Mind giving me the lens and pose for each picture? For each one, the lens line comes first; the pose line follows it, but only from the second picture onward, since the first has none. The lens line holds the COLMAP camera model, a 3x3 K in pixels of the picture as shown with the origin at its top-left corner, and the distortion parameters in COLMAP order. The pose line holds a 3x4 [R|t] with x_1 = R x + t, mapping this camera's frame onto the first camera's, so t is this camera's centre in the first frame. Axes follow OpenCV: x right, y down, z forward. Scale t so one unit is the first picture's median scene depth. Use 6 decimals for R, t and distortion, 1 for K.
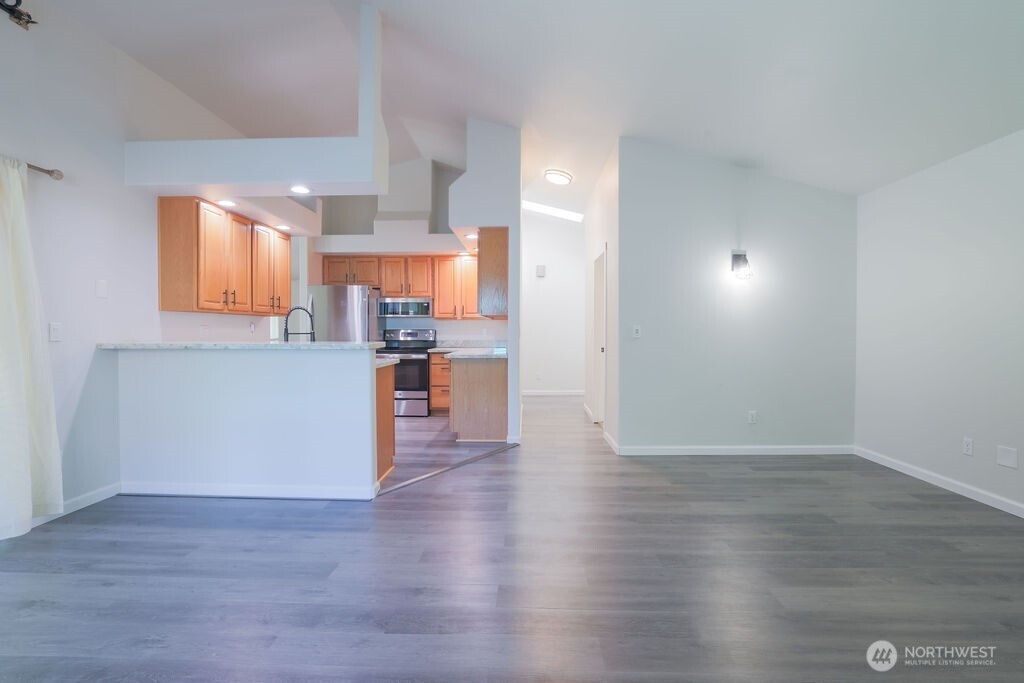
lens RADIAL K [[457.2, 0, 512.0], [0, 457.2, 341.5], [0, 0, 1]] dist [-0.000185, 0.000116]
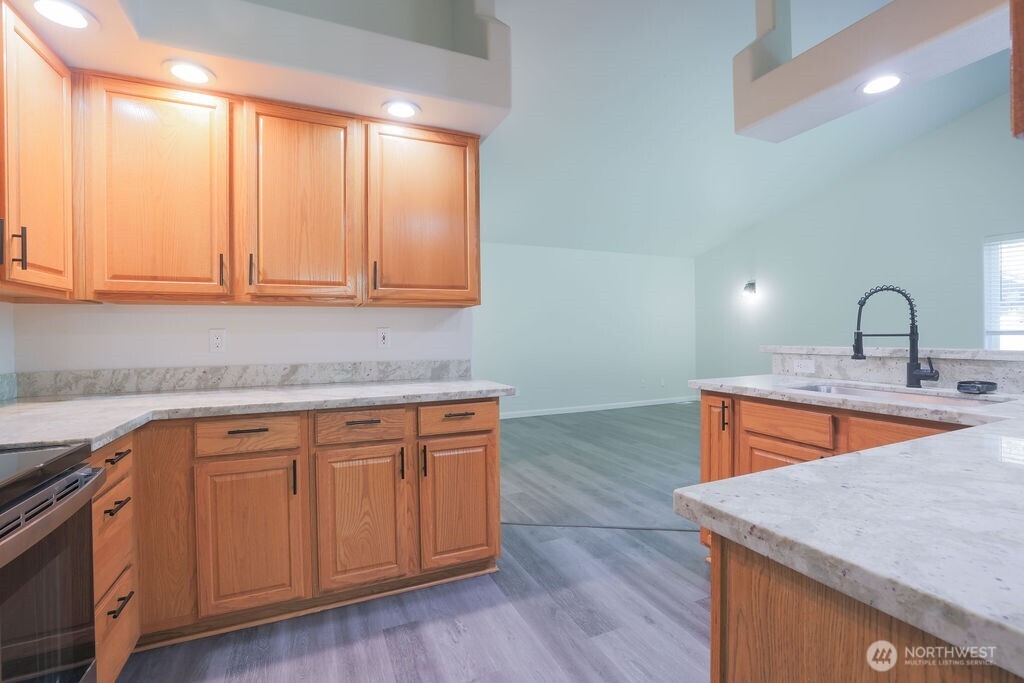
lens RADIAL K [[457.2, 0, 512.0], [0, 457.2, 341.5], [0, 0, 1]] dist [-0.000185, 0.000116]
pose [[-0.432289, -0.006938, 0.901708, -0.662212], [0.033829, 0.999142, 0.023906, -0.038785], [-0.901100, 0.040838, -0.431683, 1.413640]]
